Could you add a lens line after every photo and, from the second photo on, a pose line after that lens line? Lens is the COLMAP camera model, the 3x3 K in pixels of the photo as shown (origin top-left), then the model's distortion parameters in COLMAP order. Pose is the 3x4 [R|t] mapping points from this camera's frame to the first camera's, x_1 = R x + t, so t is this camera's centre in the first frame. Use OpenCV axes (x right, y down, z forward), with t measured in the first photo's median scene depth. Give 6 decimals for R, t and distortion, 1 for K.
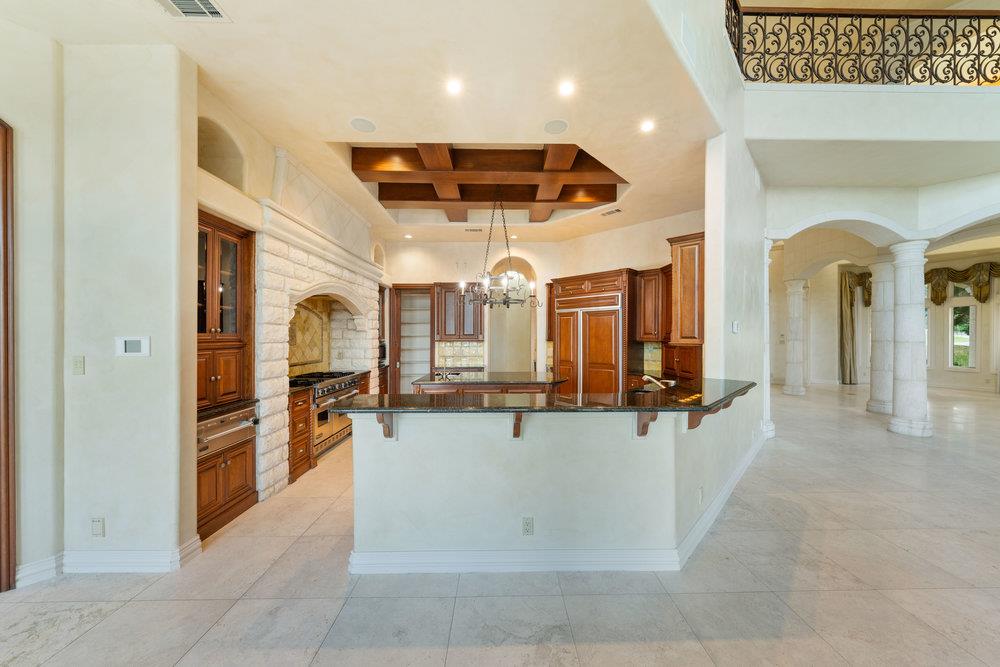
lens RADIAL K [[346.1, 0, 521.3], [0, 346.1, 334.8], [0, 0, 1]] dist [-0.004436, 0.000772]
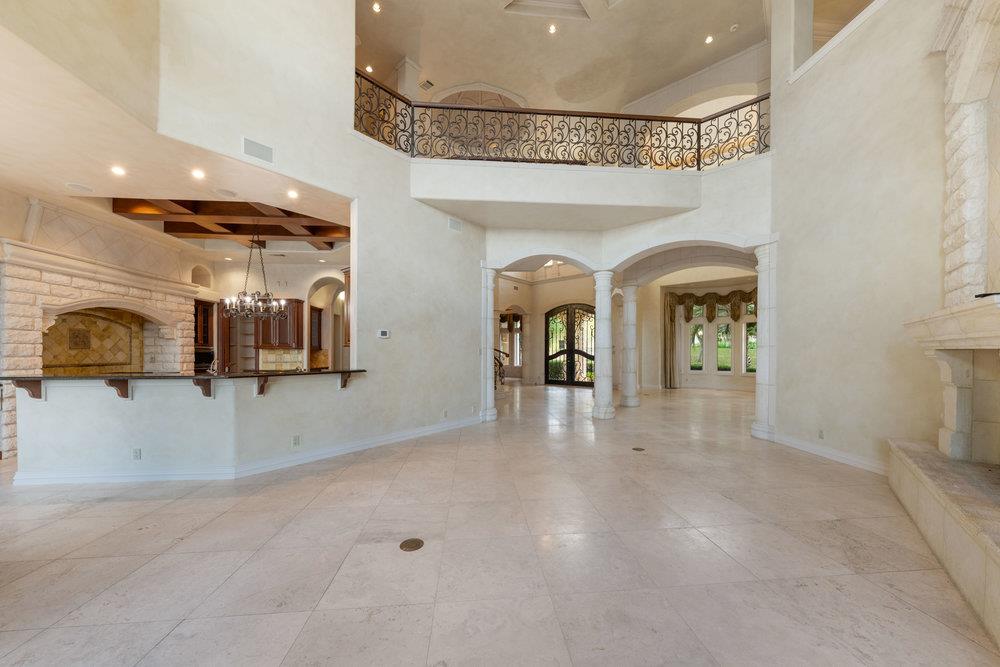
lens RADIAL K [[346.1, 0, 496.6], [0, 346.1, 350.3], [0, 0, 1]] dist [-0.004436, 0.000772]
pose [[0.997795, 0.000551, 0.066376, 0.962134], [-0.000603, 1.000000, 0.000760, 0.043719], [-0.066376, -0.000798, 0.997794, -0.431801]]
